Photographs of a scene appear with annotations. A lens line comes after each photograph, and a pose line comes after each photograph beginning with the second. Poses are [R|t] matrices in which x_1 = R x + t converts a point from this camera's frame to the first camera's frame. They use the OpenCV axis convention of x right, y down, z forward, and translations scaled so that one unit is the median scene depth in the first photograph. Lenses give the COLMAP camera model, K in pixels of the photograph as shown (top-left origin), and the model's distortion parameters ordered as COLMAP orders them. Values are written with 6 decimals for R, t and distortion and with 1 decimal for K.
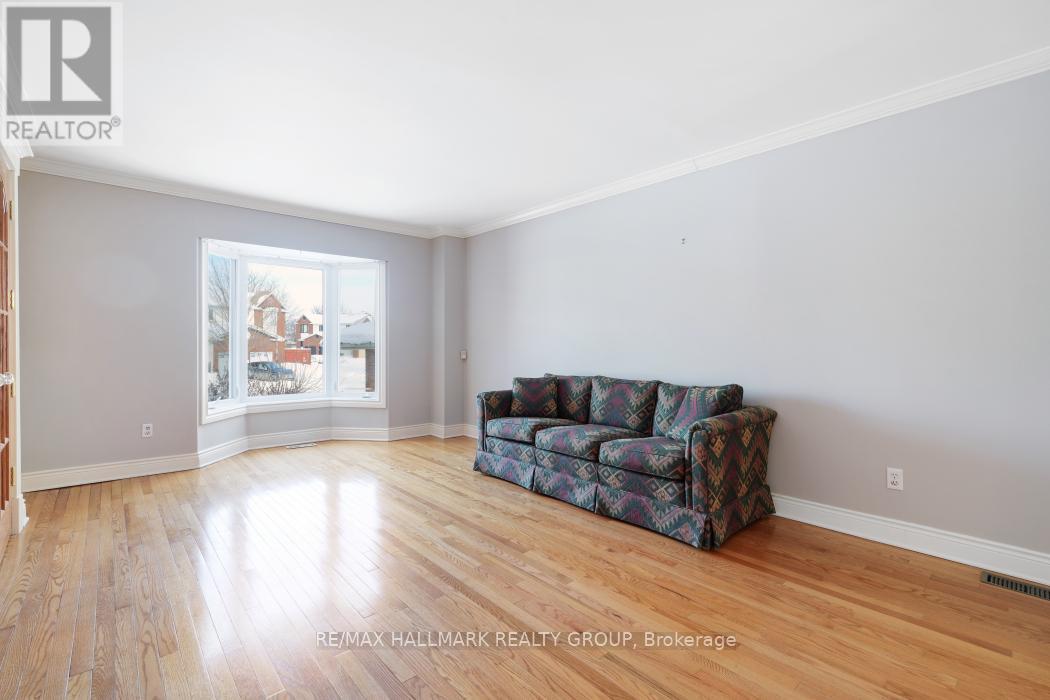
lens RADIAL K [[466.2, 0, 520.6], [0, 466.2, 351.6], [0, 0, 1]] dist [-0.002521, -0.000232]
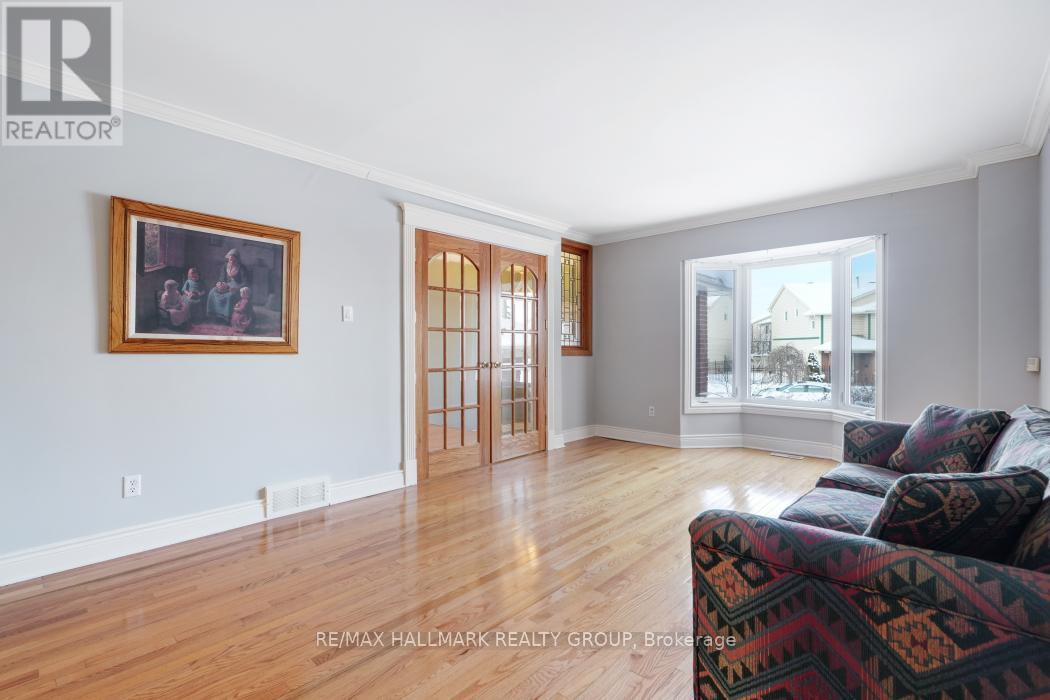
lens RADIAL K [[466.2, 0, 520.6], [0, 466.2, 351.6], [0, 0, 1]] dist [-0.002521, -0.000232]
pose [[0.105696, 0.003447, -0.994393, 0.487602], [-0.011080, 0.999936, 0.002288, -0.003933], [0.994337, 0.010776, 0.105727, 0.445495]]
